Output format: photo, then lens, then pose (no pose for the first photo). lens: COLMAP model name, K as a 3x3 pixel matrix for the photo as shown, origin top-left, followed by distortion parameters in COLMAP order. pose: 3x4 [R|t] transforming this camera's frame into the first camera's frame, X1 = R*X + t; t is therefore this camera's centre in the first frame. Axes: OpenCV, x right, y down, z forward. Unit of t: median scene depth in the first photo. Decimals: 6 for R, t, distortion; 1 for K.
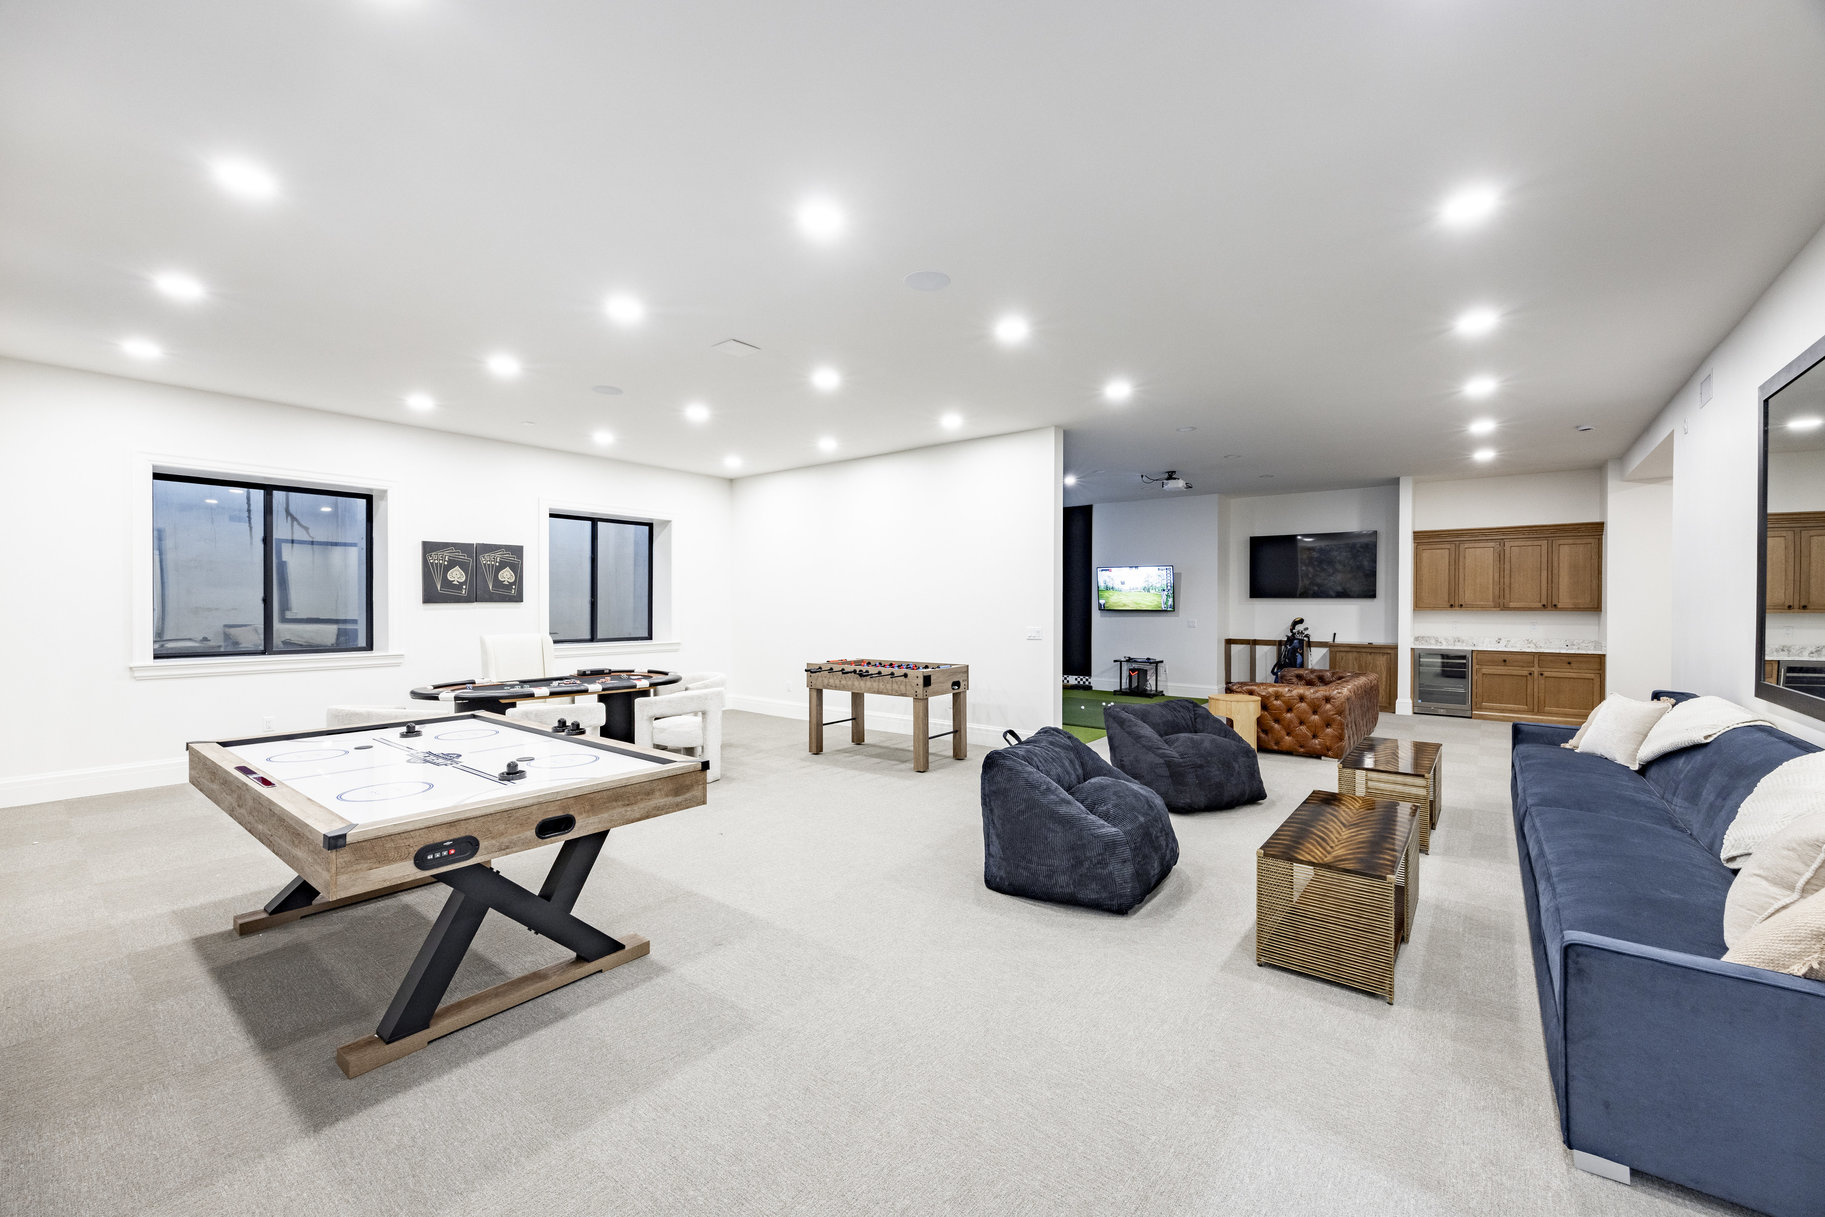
lens RADIAL K [[729.1, 0, 911.2], [0, 729.1, 611.4], [0, 0, 1]] dist [-0.000642, -0.000158]
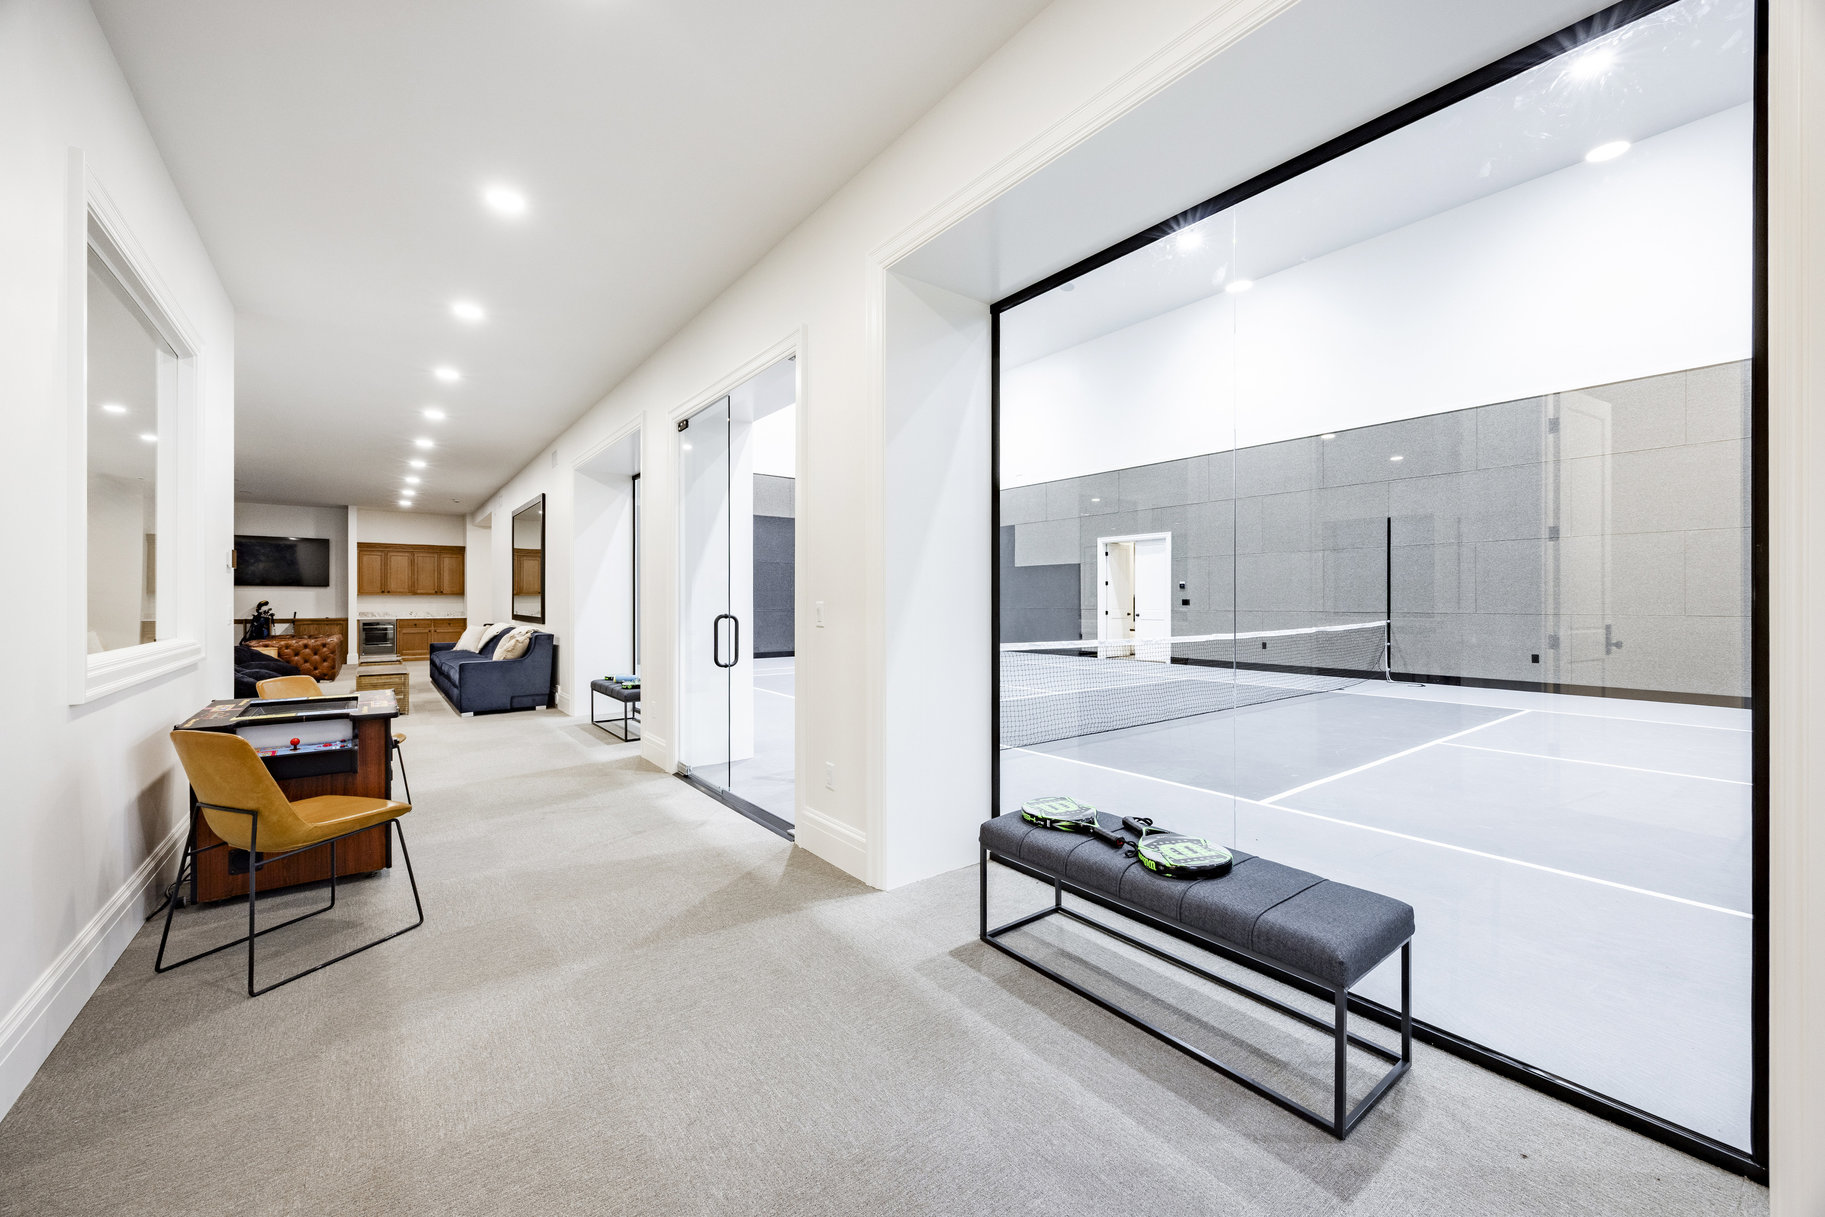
lens RADIAL K [[720.8, 0, 908.3], [0, 720.8, 601.8], [0, 0, 1]] dist [-0.001214, -0.000134]
pose [[0.255378, -0.002003, 0.966839, -0.478003], [0.008763, 0.999962, -0.000243, 0.024599], [-0.966801, 0.008534, 0.255386, -0.498829]]
